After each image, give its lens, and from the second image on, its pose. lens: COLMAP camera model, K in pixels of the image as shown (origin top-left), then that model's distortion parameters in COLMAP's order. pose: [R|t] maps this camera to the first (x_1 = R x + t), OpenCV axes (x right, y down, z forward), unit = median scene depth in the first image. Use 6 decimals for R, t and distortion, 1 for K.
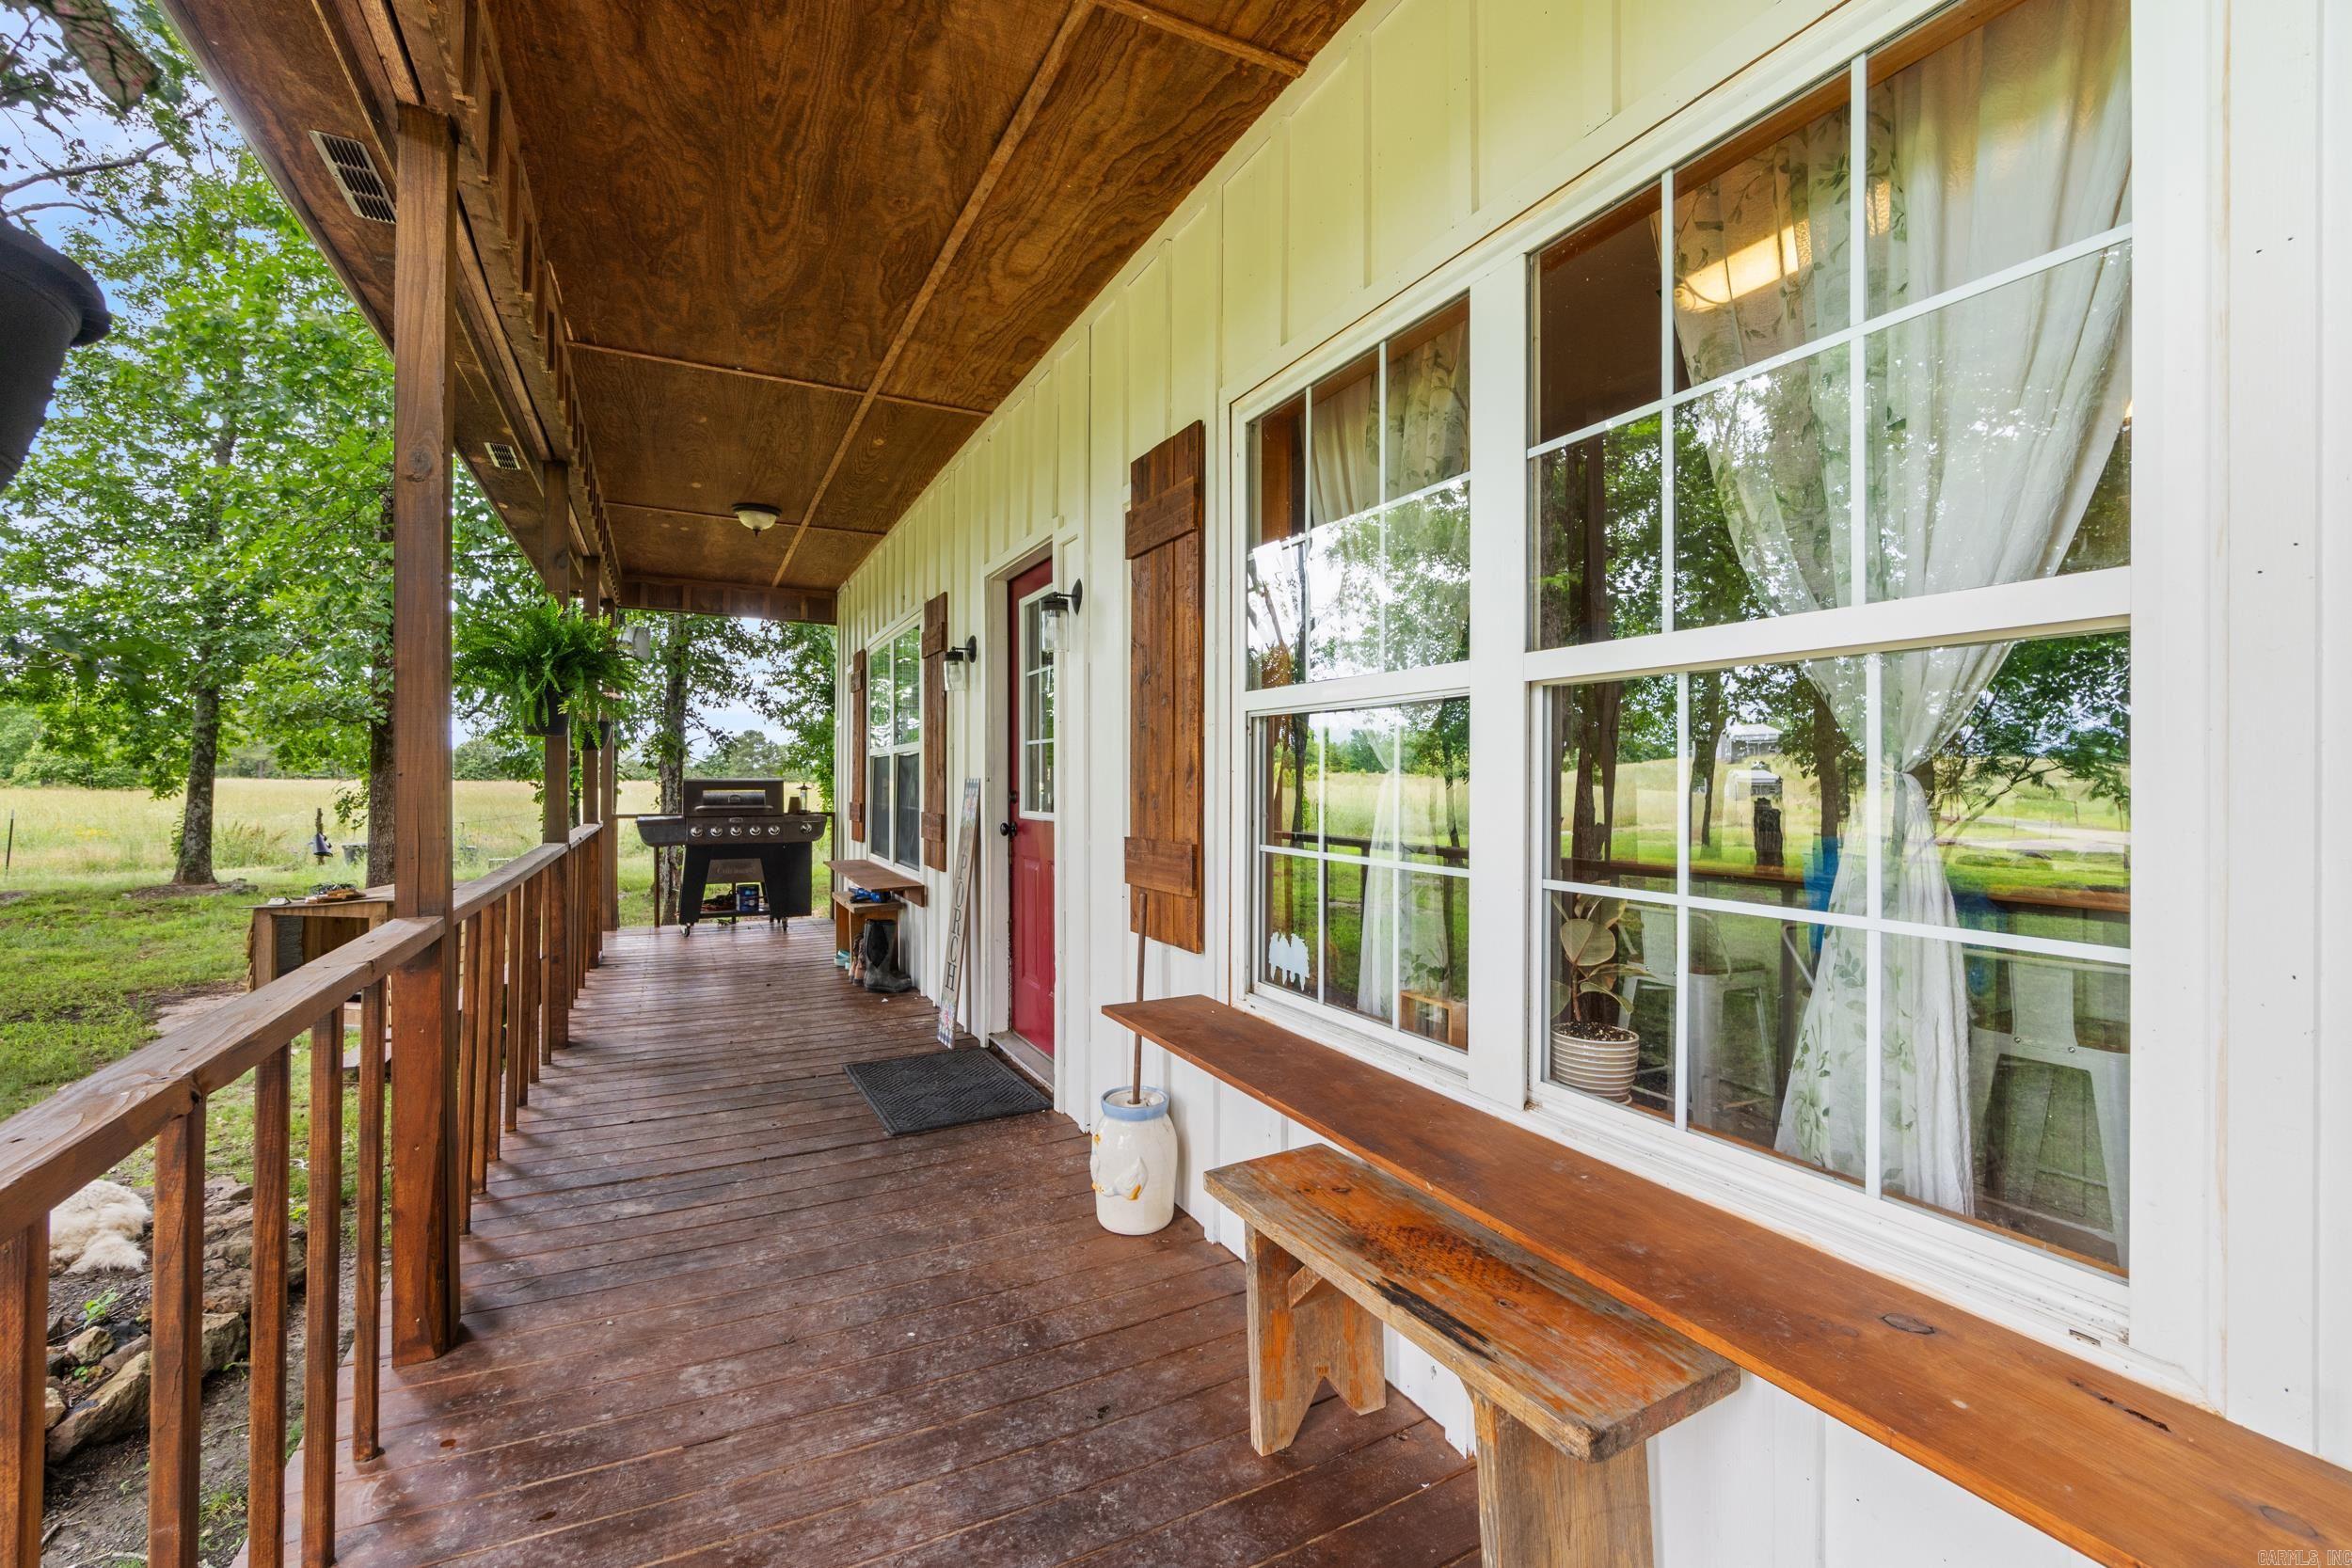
lens RADIAL K [[1021.3, 0, 1141.1], [0, 1021.3, 789.1], [0, 0, 1]] dist [-0.000816, 0.000243]
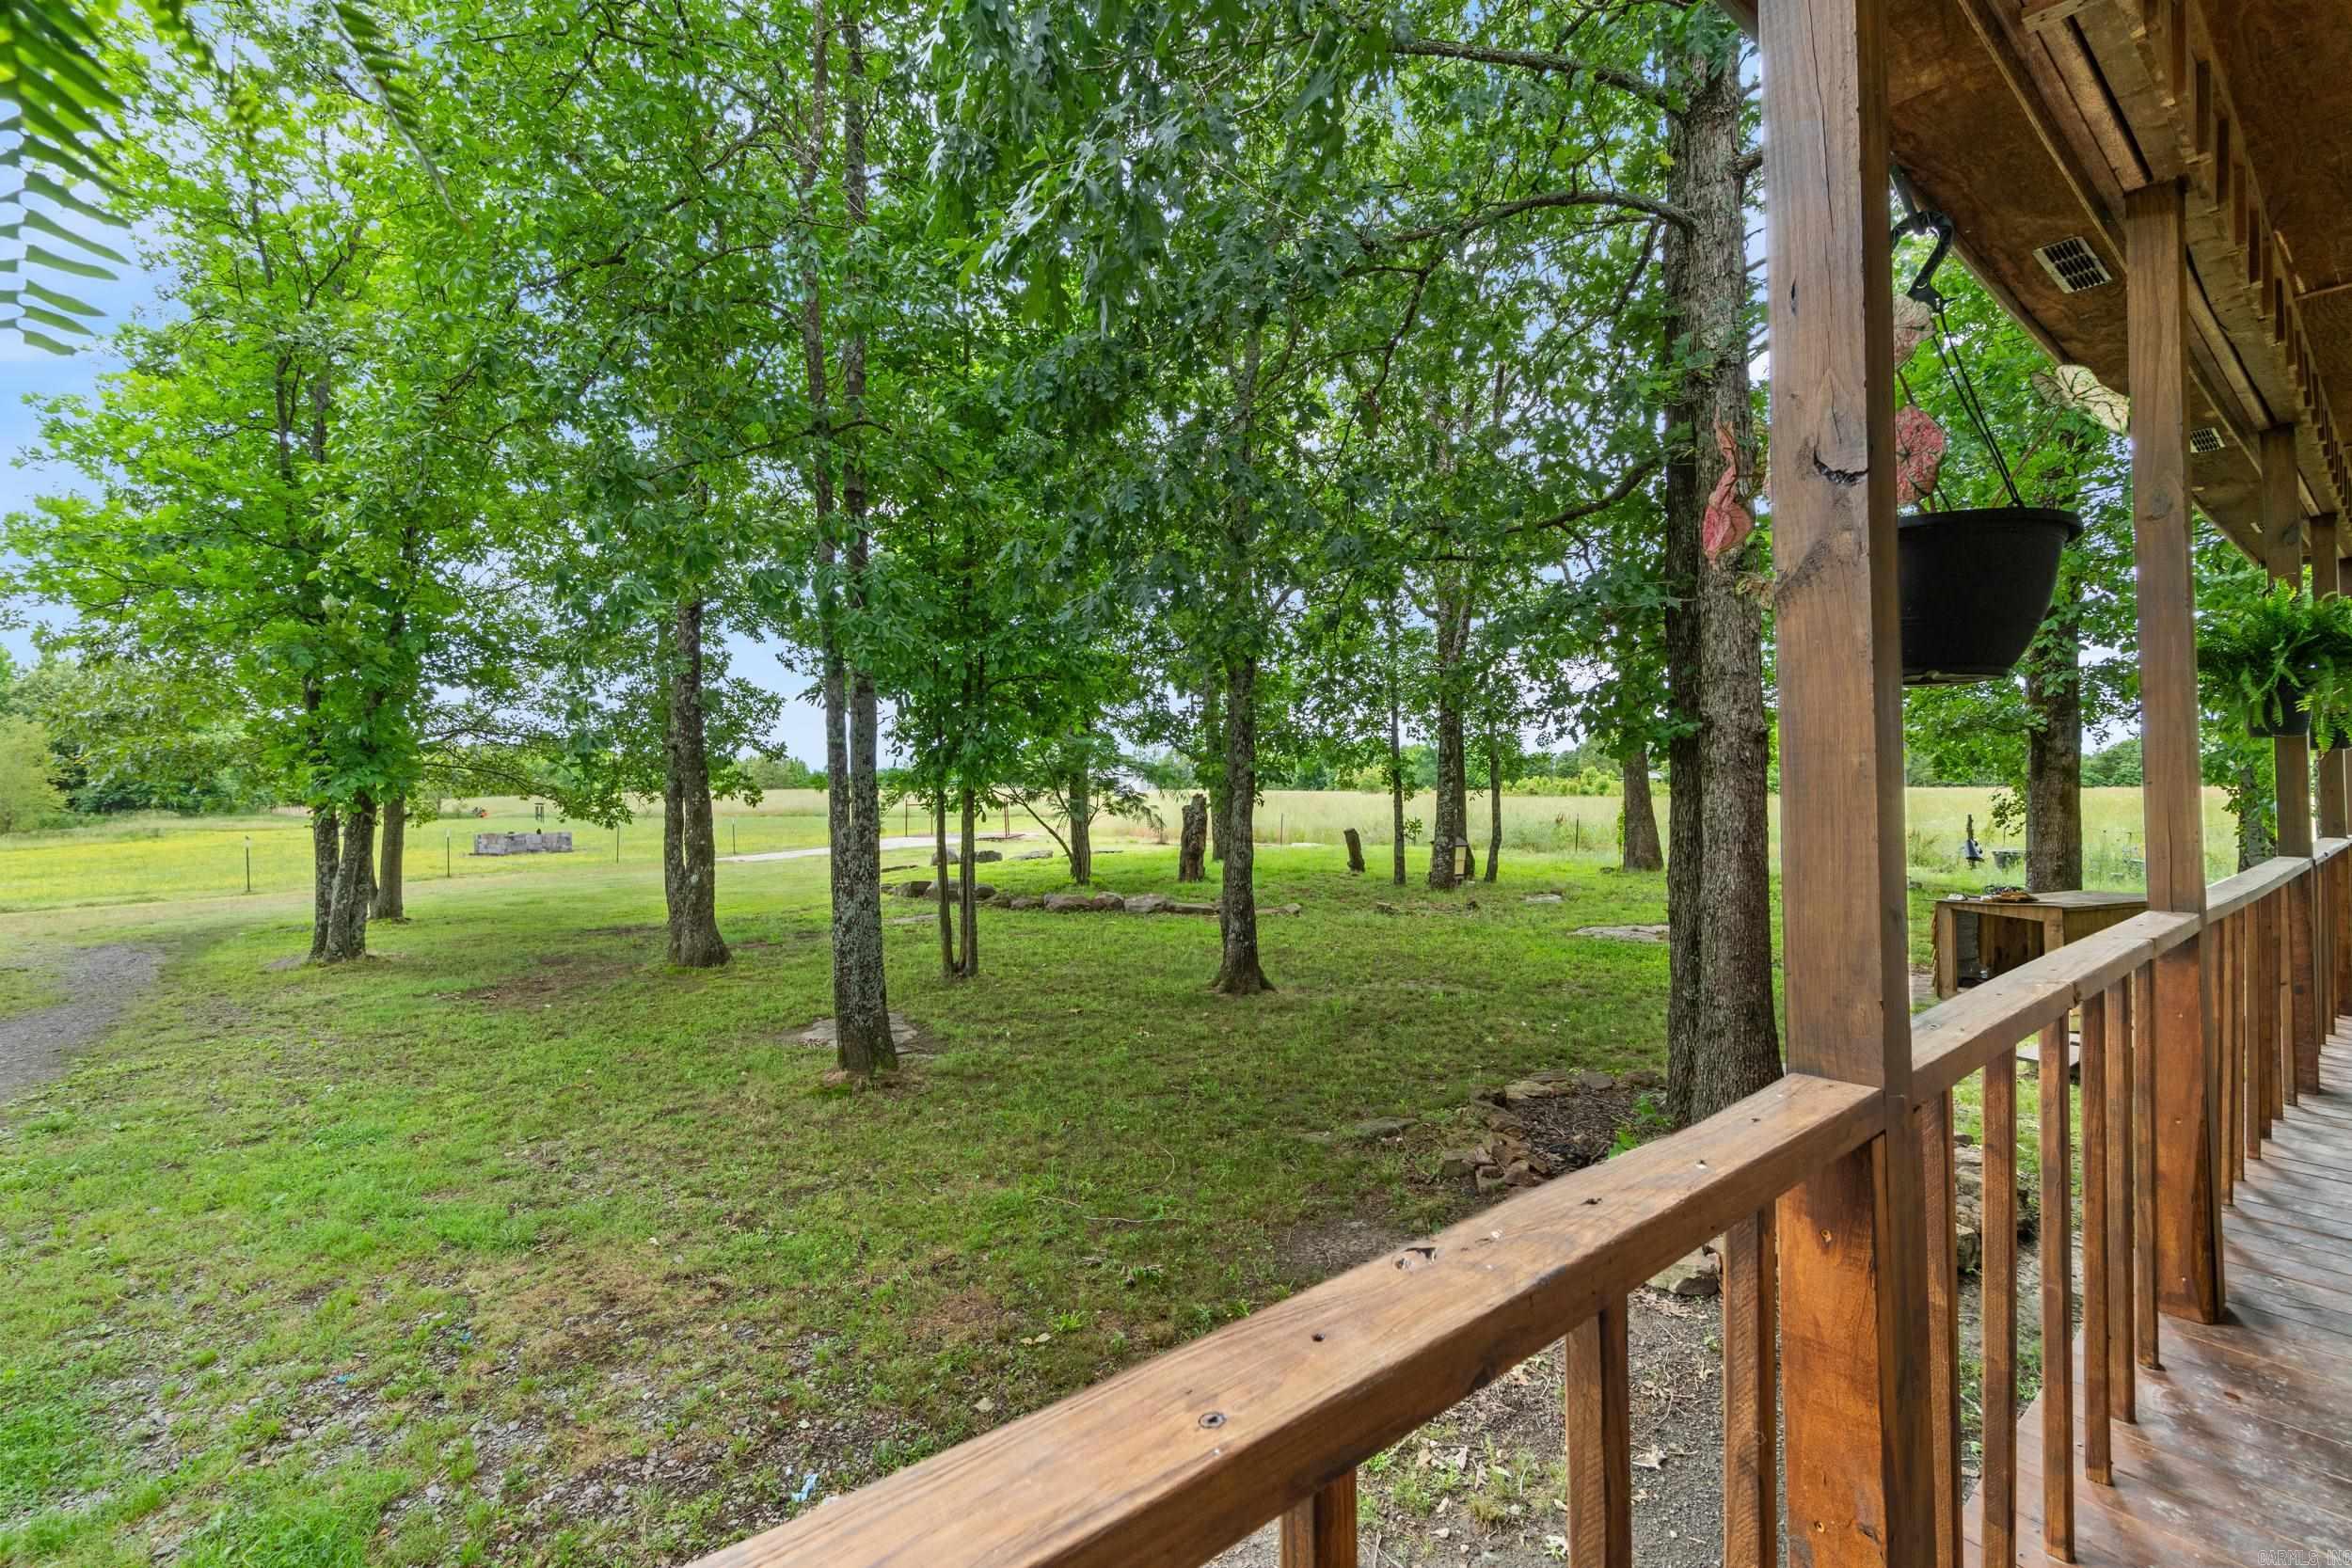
lens RADIAL K [[1024.0, 0, 1160.2], [0, 1024.0, 765.9], [0, 0, 1]] dist [-0.002204, -0.000690]
pose [[0.234756, -0.028637, -0.971632, 0.071423], [-0.000135, 0.999565, -0.029493, 0.000040], [0.972054, 0.007054, 0.234650, -0.206085]]
